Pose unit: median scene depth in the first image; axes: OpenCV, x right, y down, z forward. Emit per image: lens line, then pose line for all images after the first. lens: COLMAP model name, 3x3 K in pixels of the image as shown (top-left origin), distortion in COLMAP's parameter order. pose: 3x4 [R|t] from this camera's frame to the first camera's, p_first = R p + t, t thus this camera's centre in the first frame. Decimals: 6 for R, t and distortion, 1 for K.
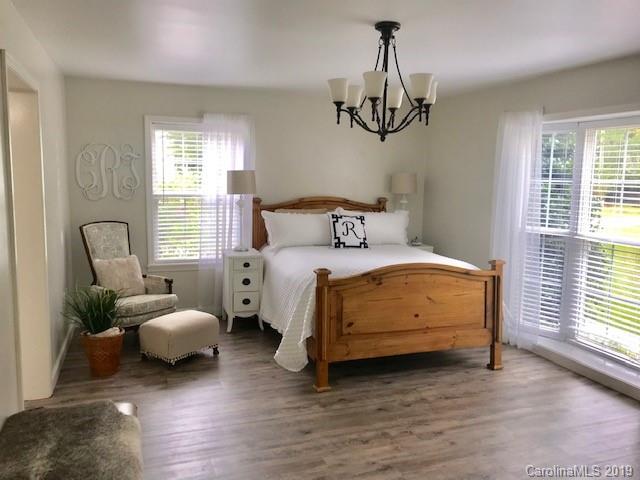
lens RADIAL K [[524.5, 0, 320.0], [0, 524.5, 240.0], [0, 0, 1]] dist [-0.003157, 0.004528]
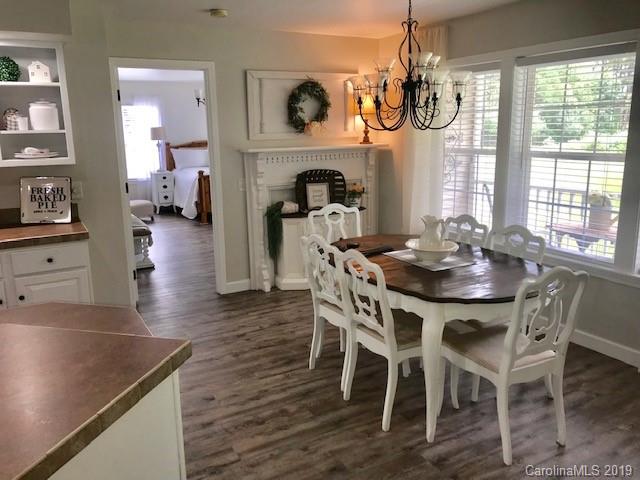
lens RADIAL K [[524.5, 0, 320.0], [0, 524.5, 240.0], [0, 0, 1]] dist [-0.003157, 0.004528]
pose [[0.986293, -0.066130, 0.151171, 0.110678], [0.052346, 0.994250, 0.093415, 0.122268], [-0.156480, -0.084222, 0.984084, -0.953854]]
